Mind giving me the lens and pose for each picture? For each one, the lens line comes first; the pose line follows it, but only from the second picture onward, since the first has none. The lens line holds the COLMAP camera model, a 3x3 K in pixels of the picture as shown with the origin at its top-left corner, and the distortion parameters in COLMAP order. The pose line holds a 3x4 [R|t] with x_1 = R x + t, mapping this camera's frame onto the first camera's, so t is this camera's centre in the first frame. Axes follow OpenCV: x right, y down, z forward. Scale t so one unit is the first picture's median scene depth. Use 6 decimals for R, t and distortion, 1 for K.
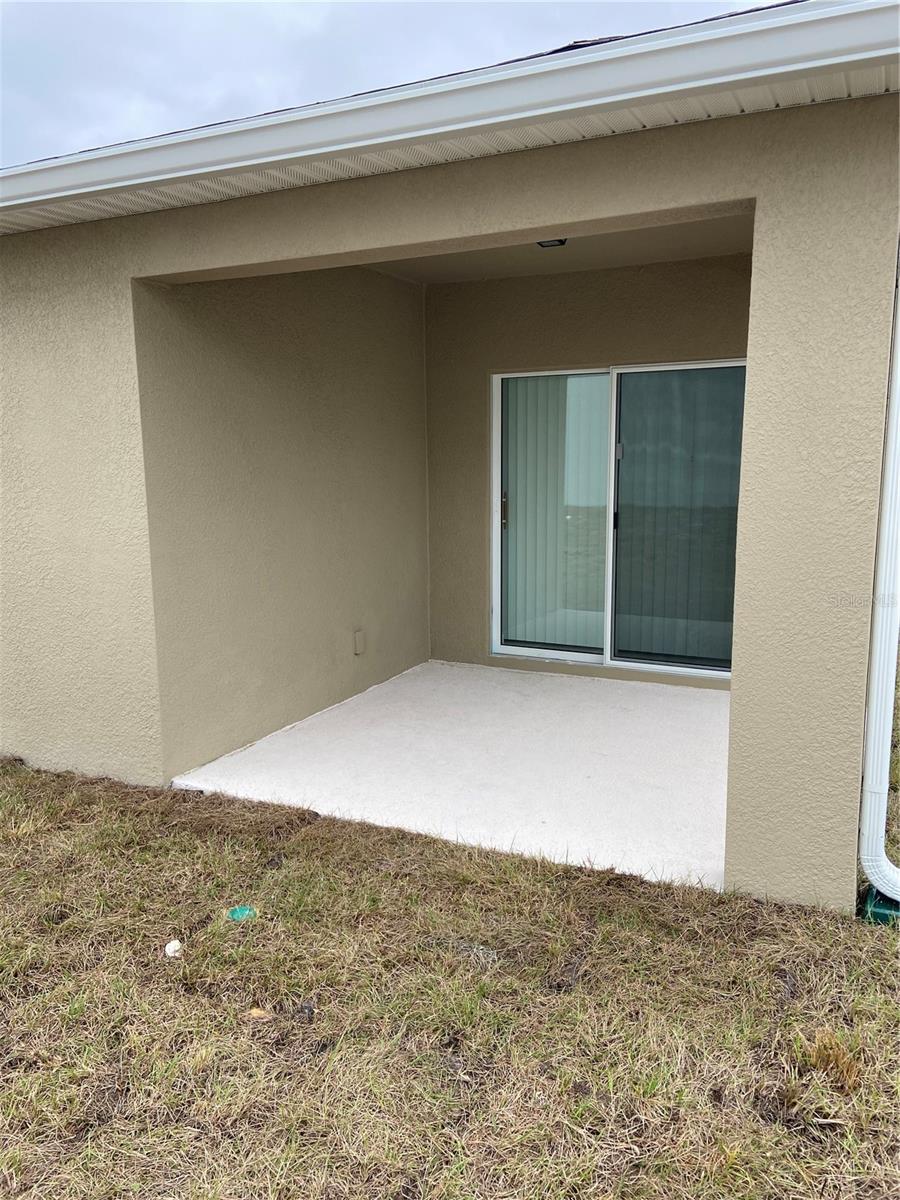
lens RADIAL K [[904.0, 0, 464.1], [0, 904.0, 594.1], [0, 0, 1]] dist [0.111808, -0.129861]
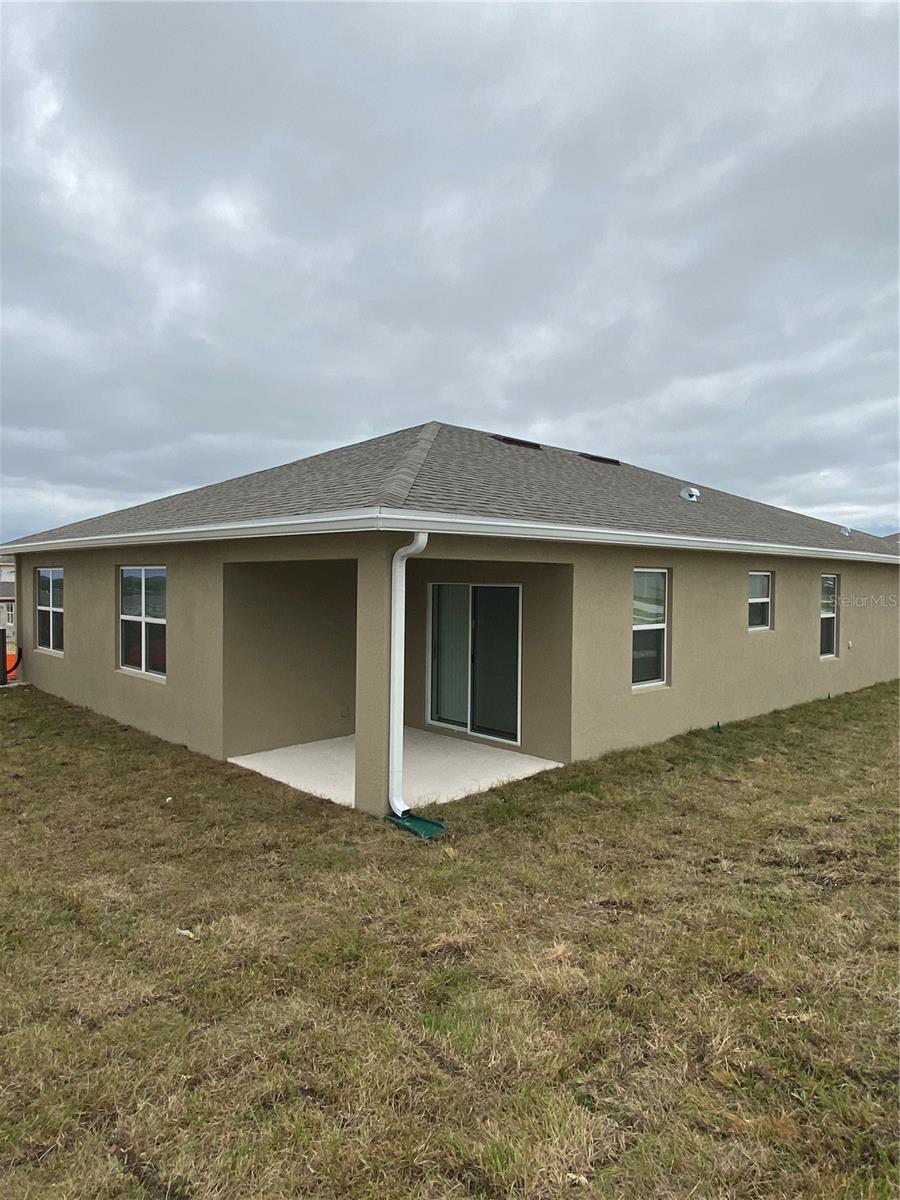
lens RADIAL K [[673.6, 0, 450.0], [0, 673.6, 600.0], [0, 0, 1]] dist [-0.000356, -0.000138]
pose [[0.951105, 0.024952, -0.307857, 0.964817], [-0.066282, 0.989999, -0.124532, -0.038351], [0.301671, 0.138849, 0.943248, -0.701824]]
